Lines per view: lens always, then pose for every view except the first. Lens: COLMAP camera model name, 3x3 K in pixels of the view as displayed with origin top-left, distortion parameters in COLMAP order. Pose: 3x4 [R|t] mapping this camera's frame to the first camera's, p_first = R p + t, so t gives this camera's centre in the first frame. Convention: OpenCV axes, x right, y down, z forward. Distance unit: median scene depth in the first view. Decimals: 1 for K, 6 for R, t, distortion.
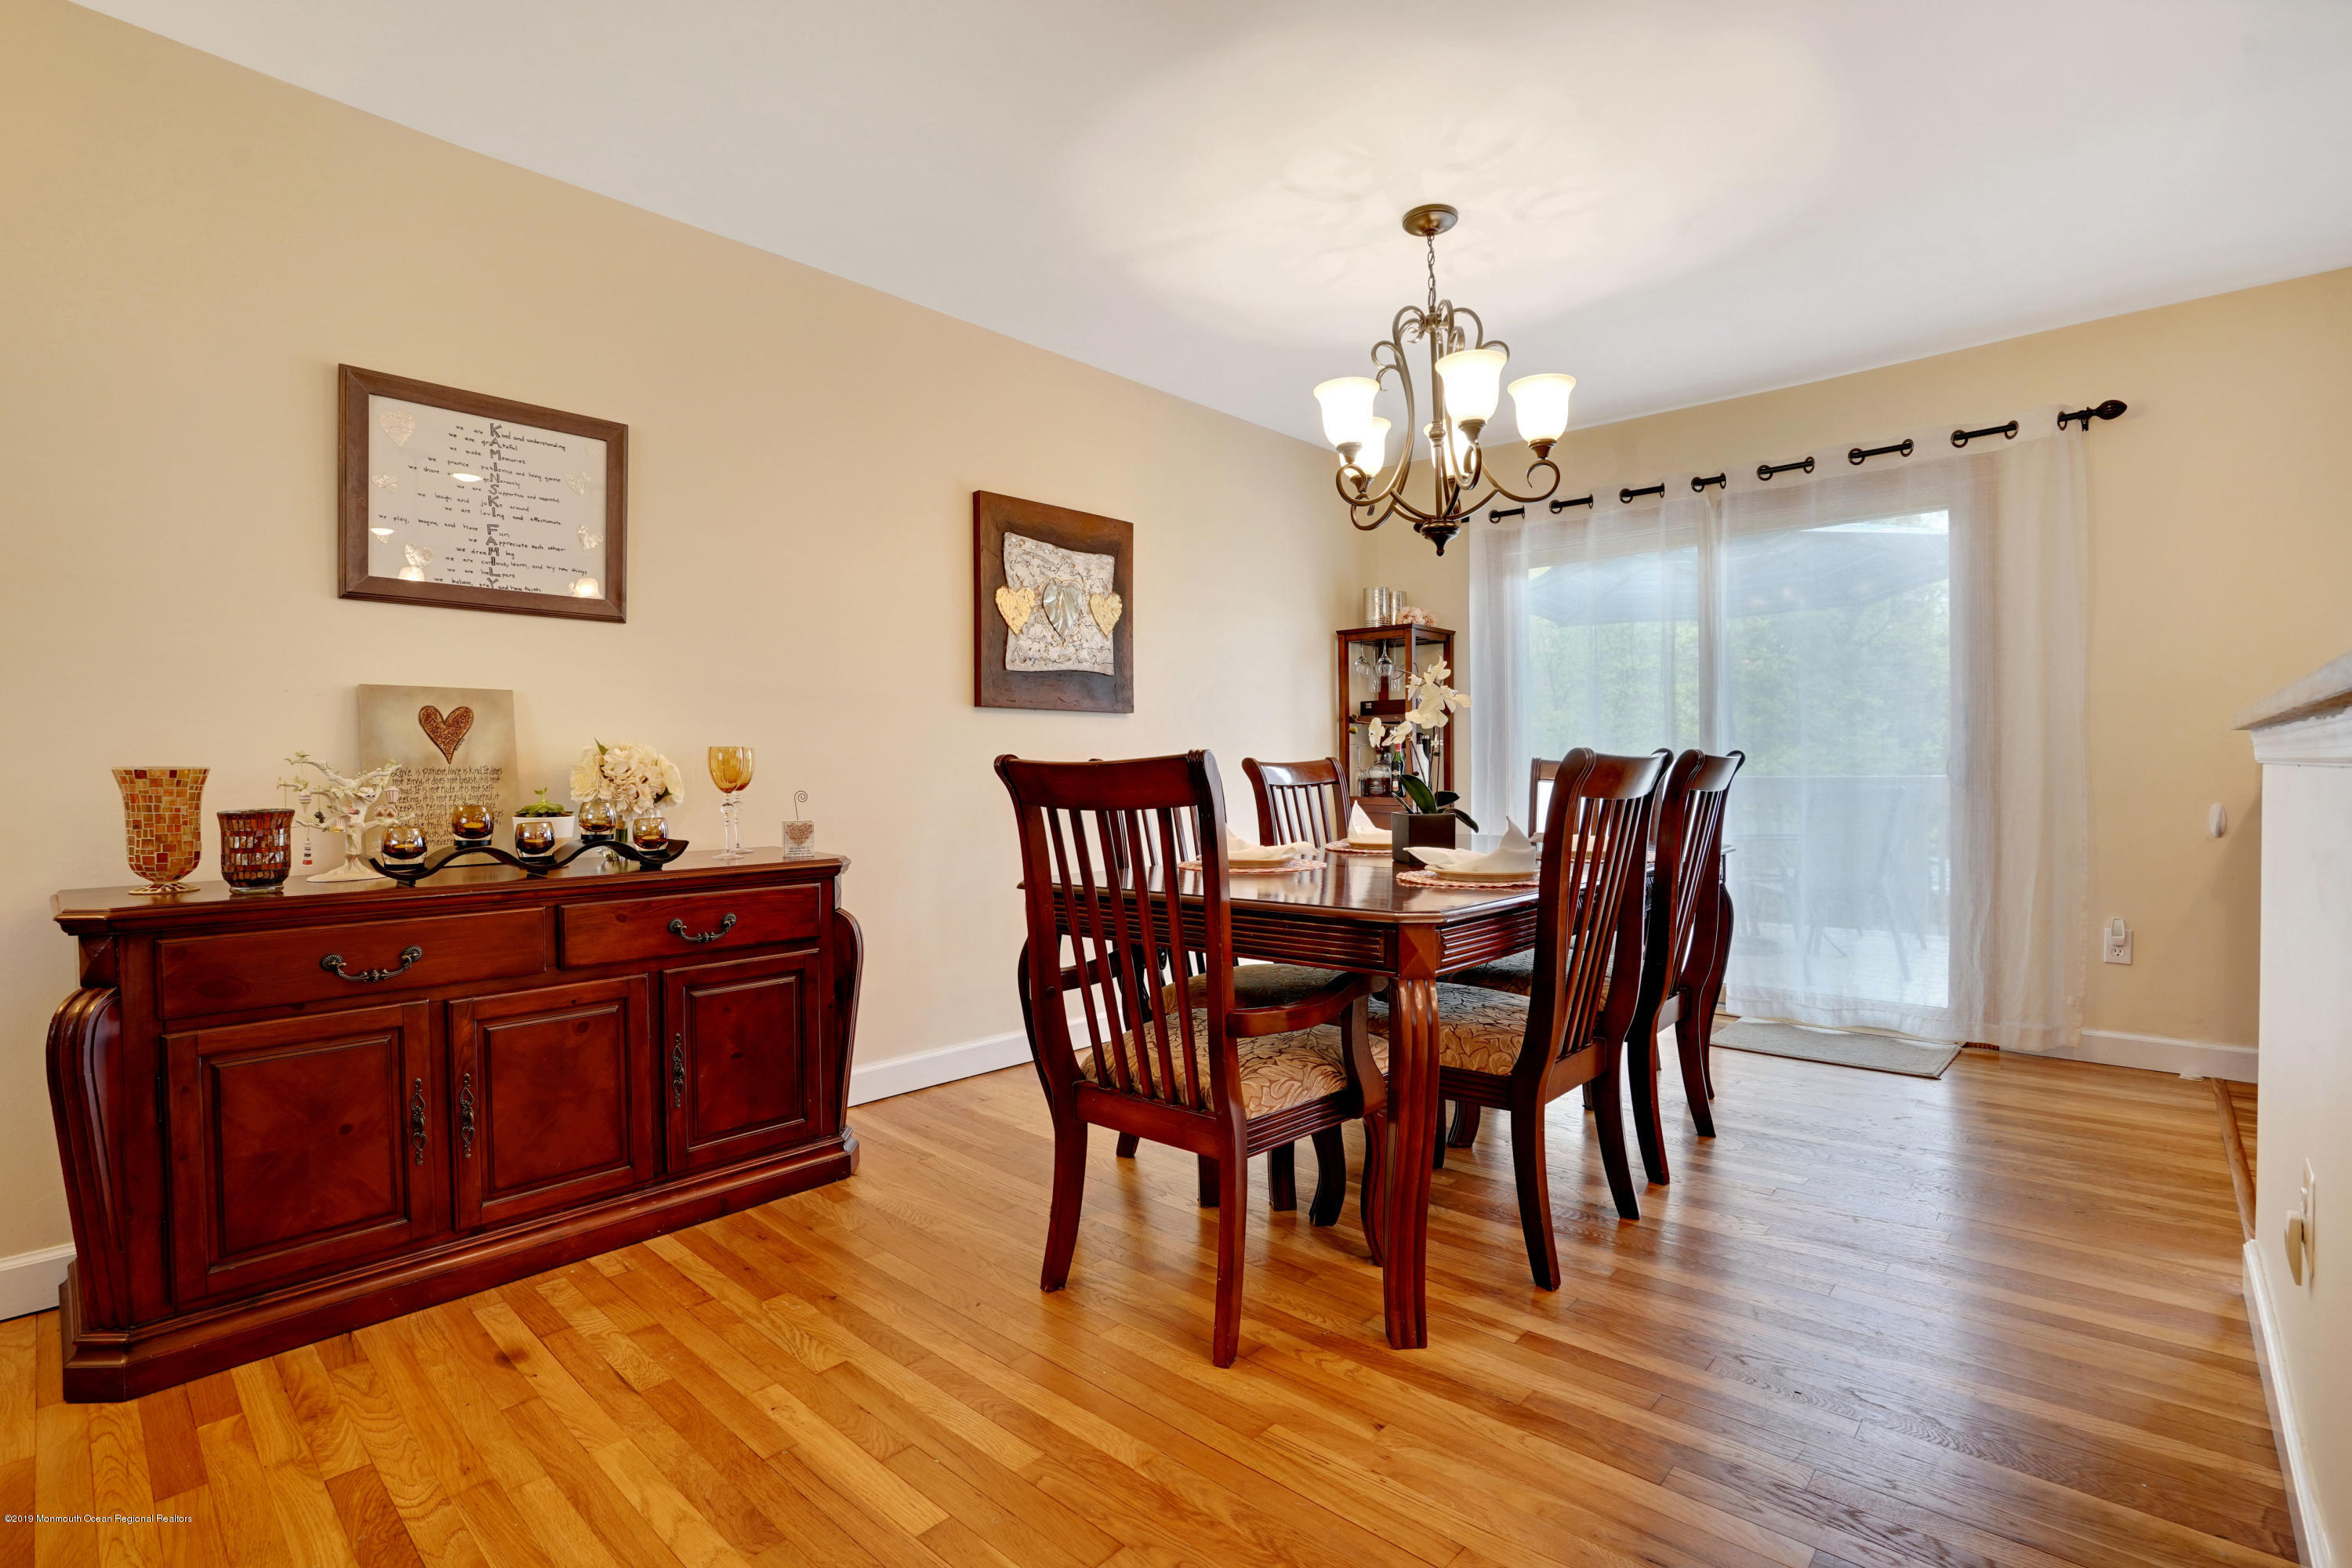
lens RADIAL K [[1107.0, 0, 1181.8], [0, 1107.0, 787.7], [0, 0, 1]] dist [-0.045633, 0.014442]
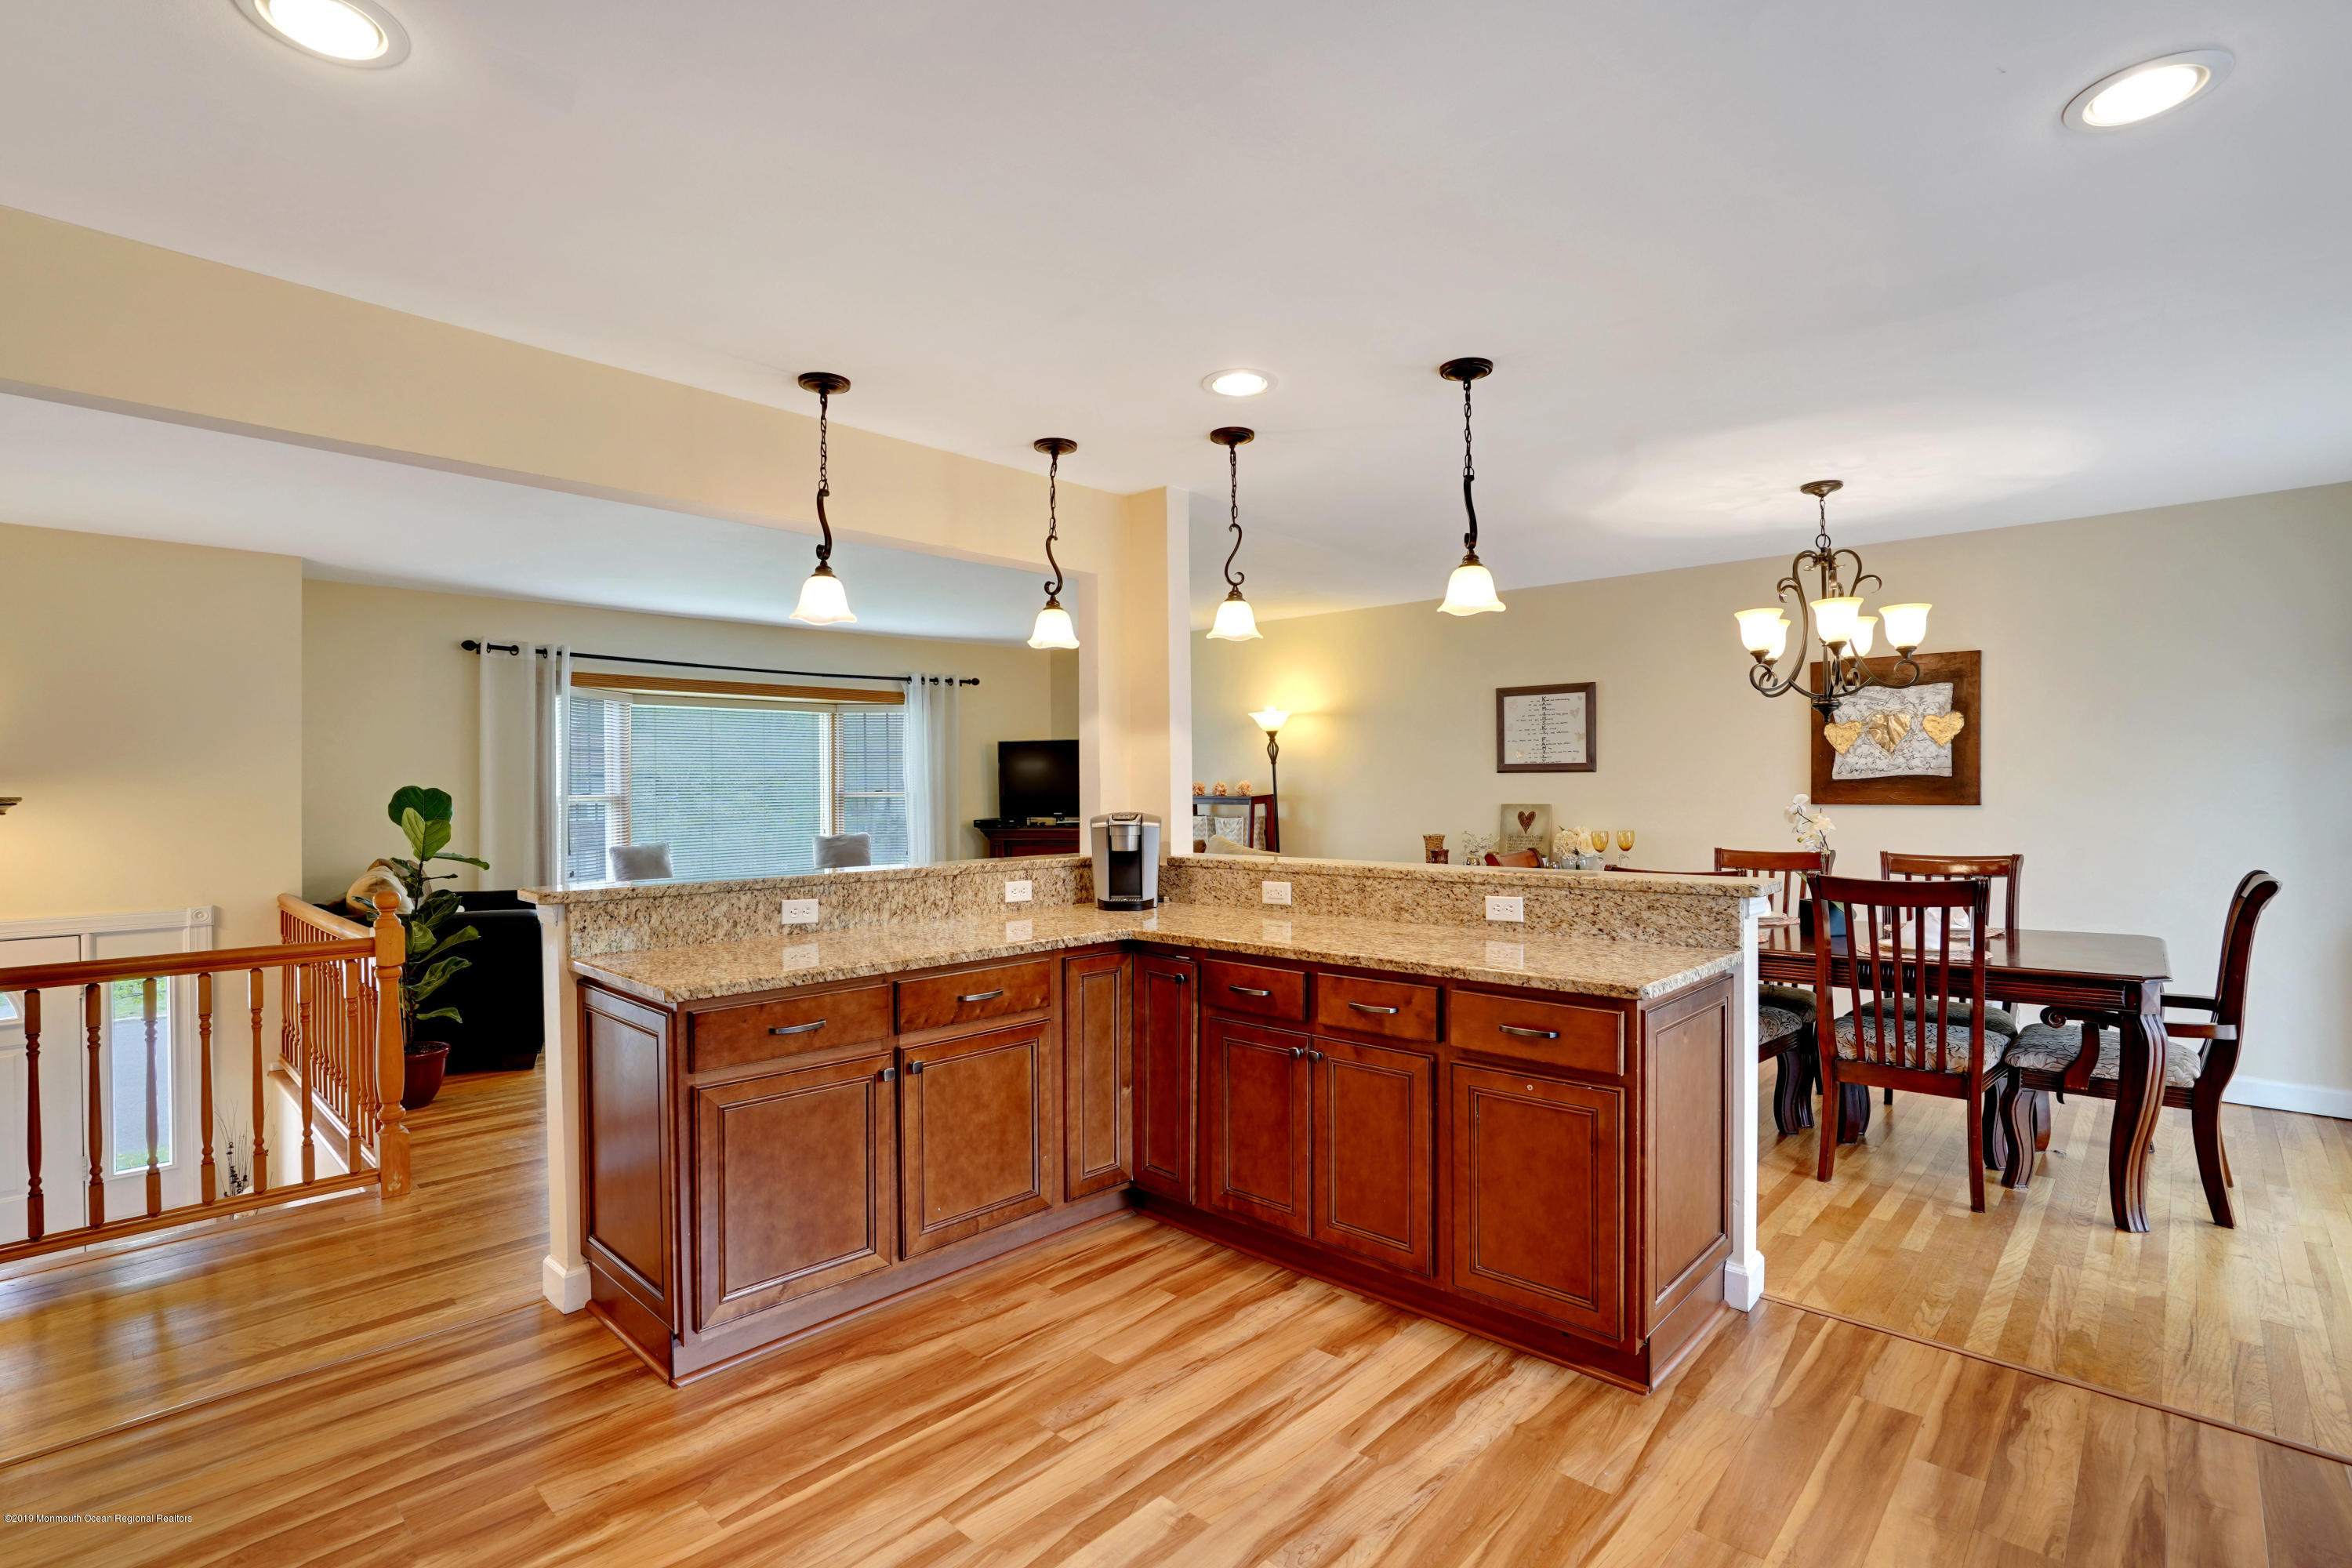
lens RADIAL K [[1107.0, 0, 1174.3], [0, 1107.0, 785.0], [0, 0, 1]] dist [-0.045633, 0.014442]
pose [[-0.004633, 0.005528, -0.999974, 1.285483], [-0.013385, 0.999895, 0.005589, -0.093765], [0.999900, 0.013411, -0.004559, 0.120906]]
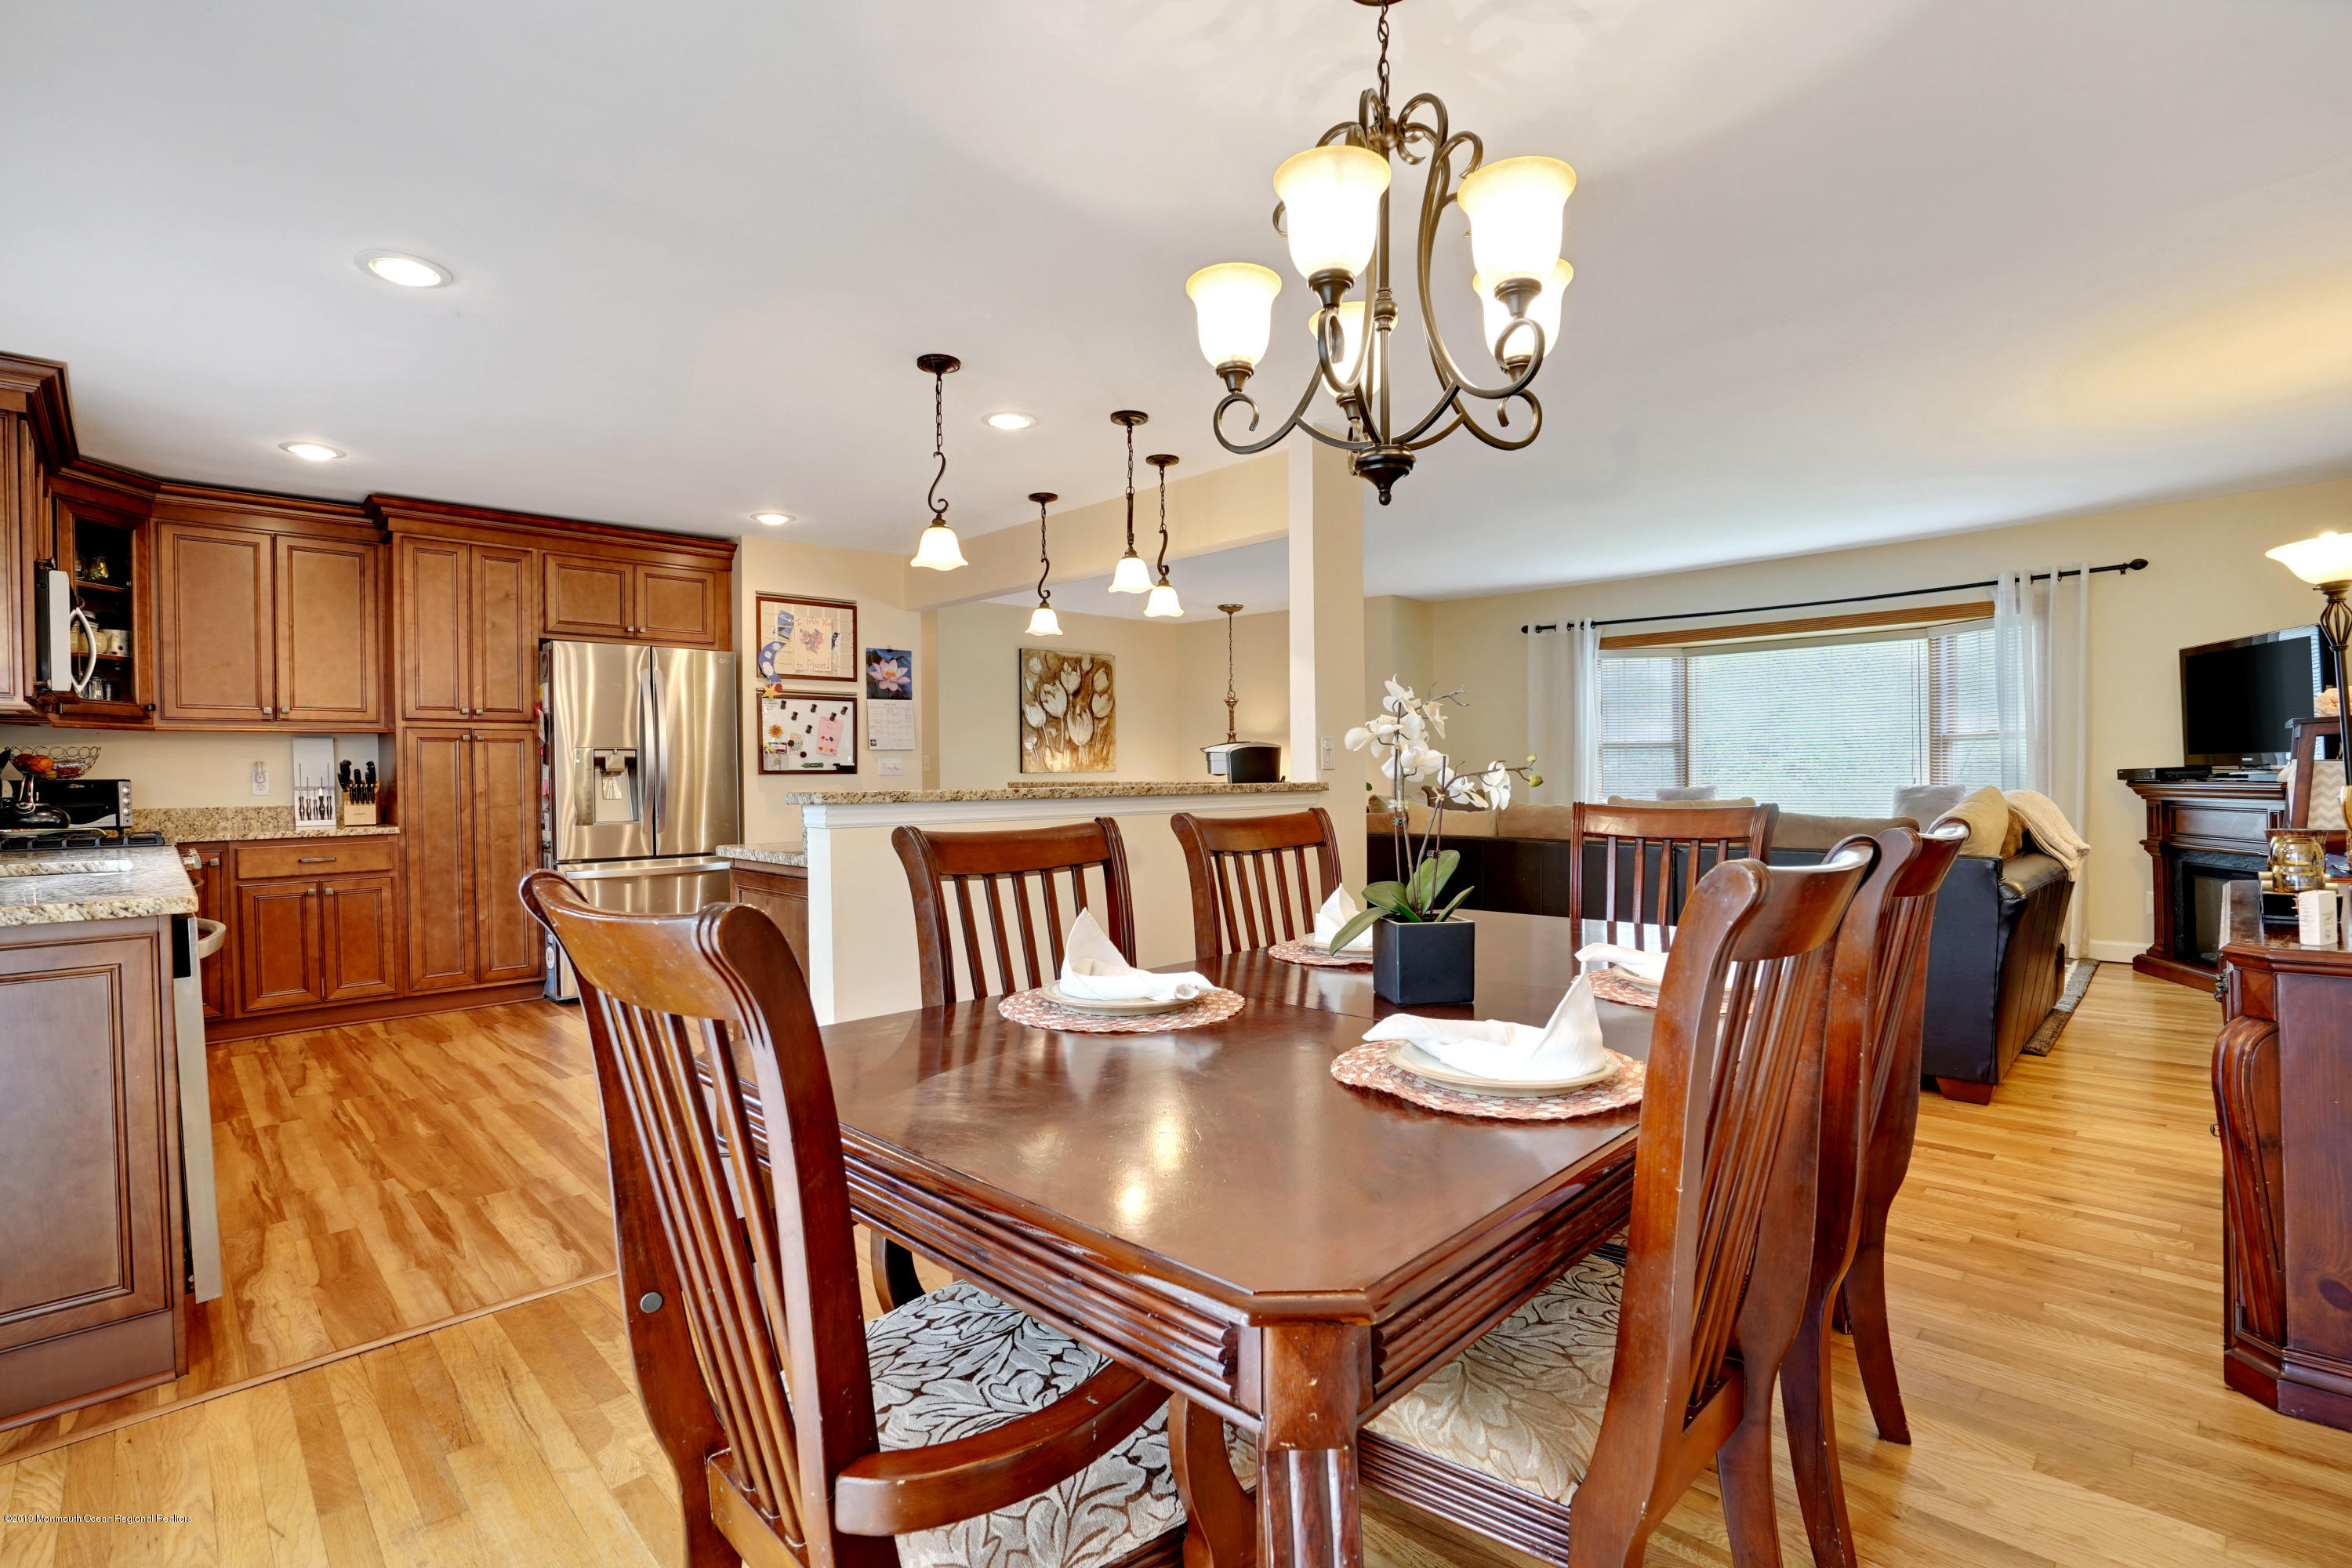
lens RADIAL K [[1107.0, 0, 1184.7], [0, 1107.0, 788.7], [0, 0, 1]] dist [-0.045633, 0.014442]
pose [[-0.998834, 0.016065, 0.045535, 0.227645], [0.017771, 0.999145, 0.037316, -0.057102], [-0.044897, 0.038082, -0.998266, 1.293492]]
